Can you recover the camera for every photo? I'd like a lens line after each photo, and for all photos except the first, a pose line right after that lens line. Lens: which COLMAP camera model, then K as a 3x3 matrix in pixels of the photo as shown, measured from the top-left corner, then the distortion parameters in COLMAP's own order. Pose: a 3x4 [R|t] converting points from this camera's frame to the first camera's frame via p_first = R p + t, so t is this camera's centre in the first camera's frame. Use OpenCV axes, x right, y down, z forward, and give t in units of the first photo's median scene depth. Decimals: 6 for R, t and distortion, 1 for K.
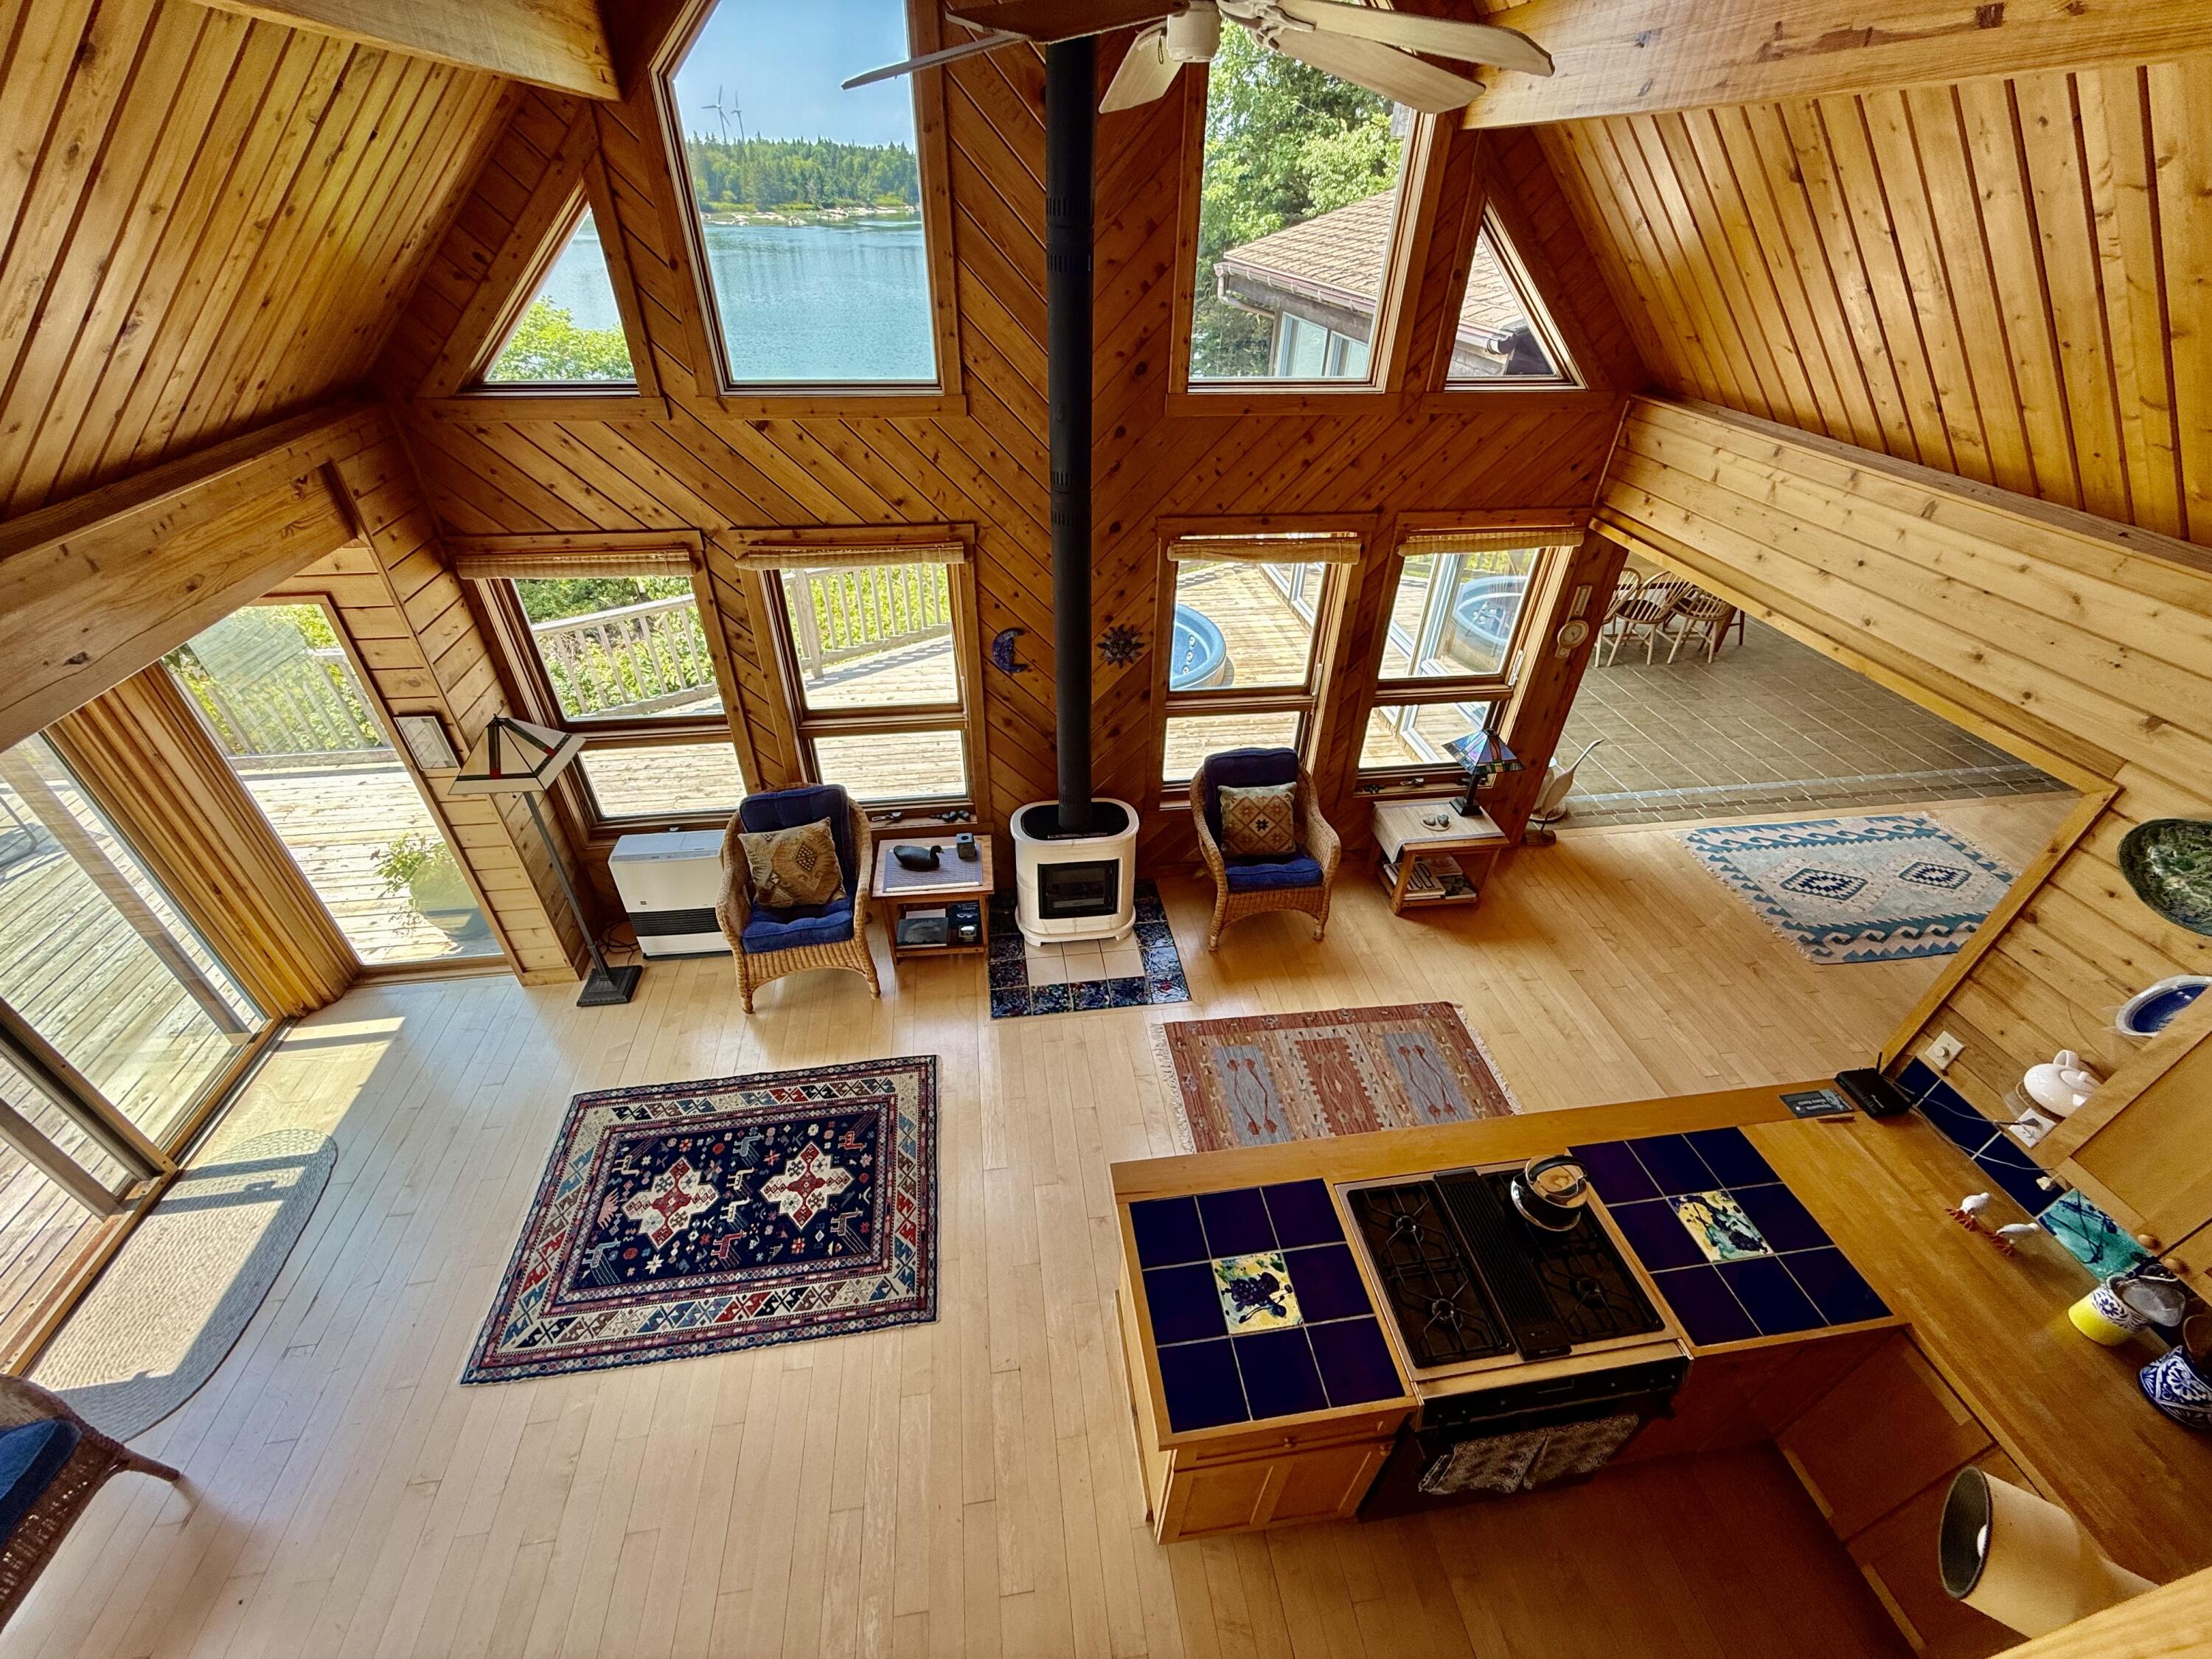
lens RADIAL K [[883.2, 0, 1096.3], [0, 883.2, 836.3], [0, 0, 1]] dist [-0.000258, -0.000034]
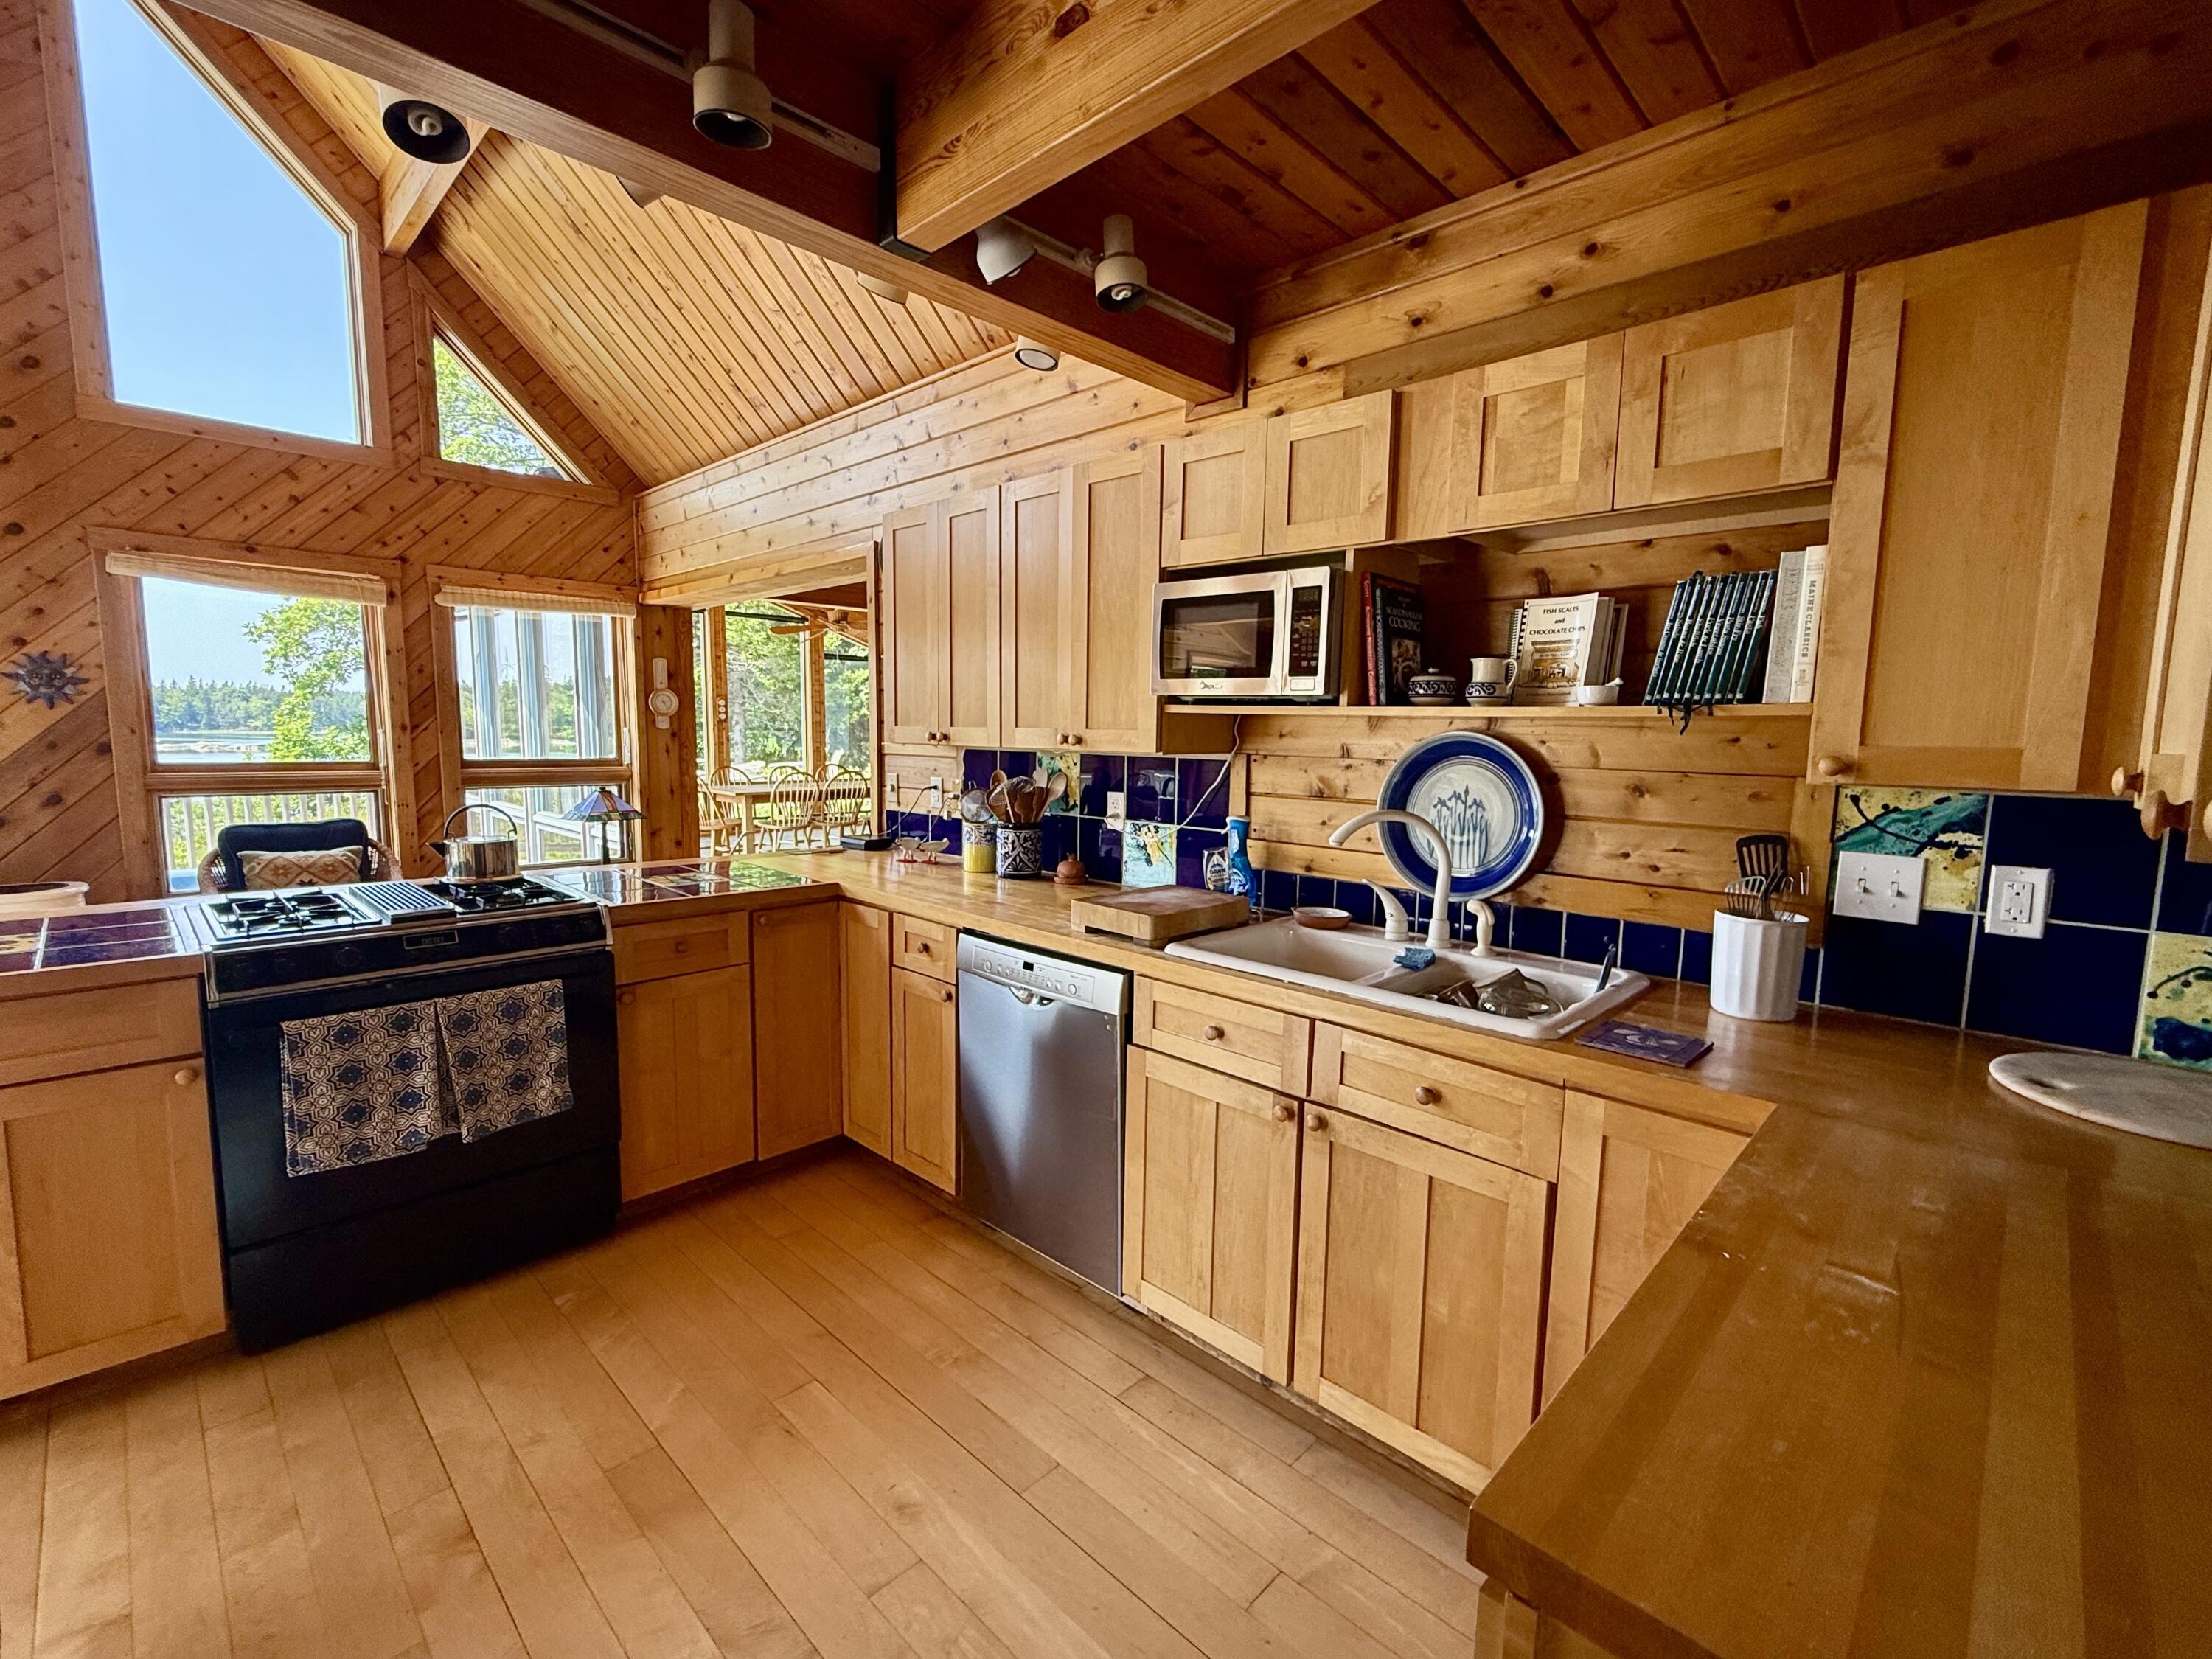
lens RADIAL K [[980.1, 0, 1126.6], [0, 980.1, 839.3], [0, 0, 1]] dist [-0.001579, -0.000025]
pose [[0.781693, -0.072168, 0.619474, 0.261104], [0.364084, 0.859262, -0.359322, 0.658783], [-0.506359, 0.506420, 0.697954, -0.063124]]
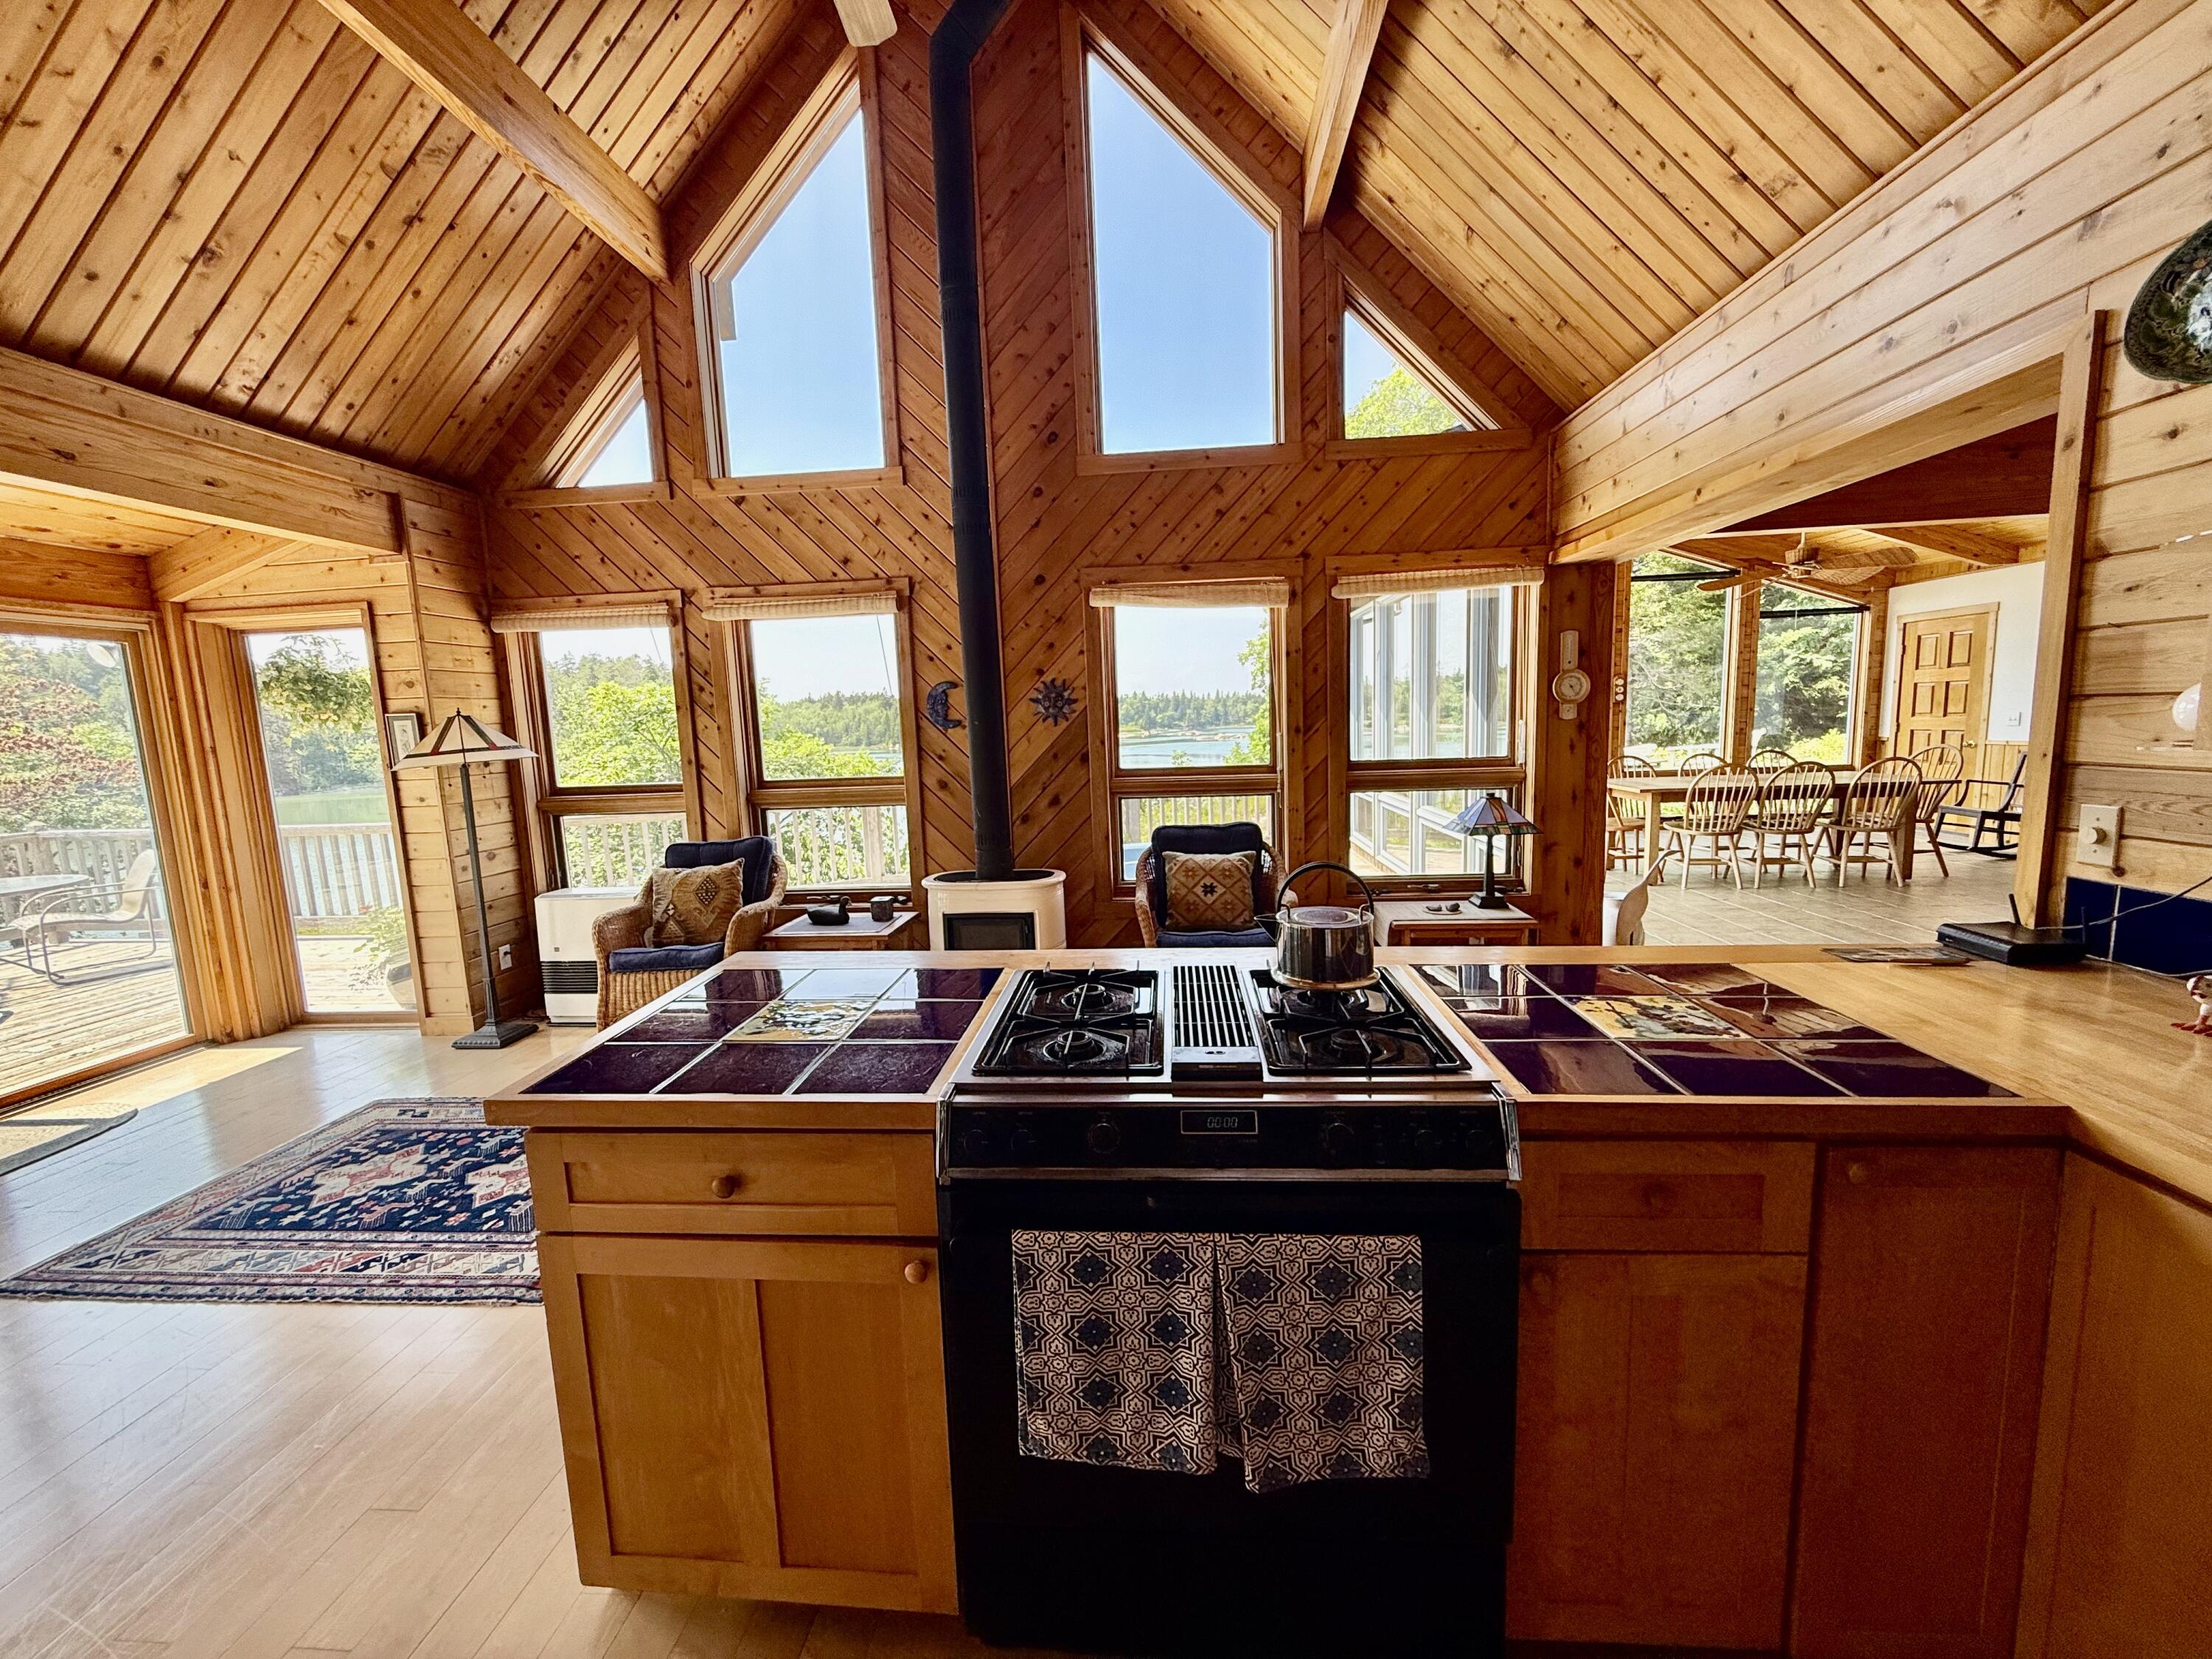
lens RADIAL K [[883.2, 0, 1093.2], [0, 883.2, 830.3], [0, 0, 1]] dist [-0.000258, -0.000034]
pose [[0.973189, -0.021377, -0.229012, 0.323851], [-0.091672, 0.877123, -0.471436, 0.410594], [0.210950, 0.479790, 0.851646, 0.262788]]
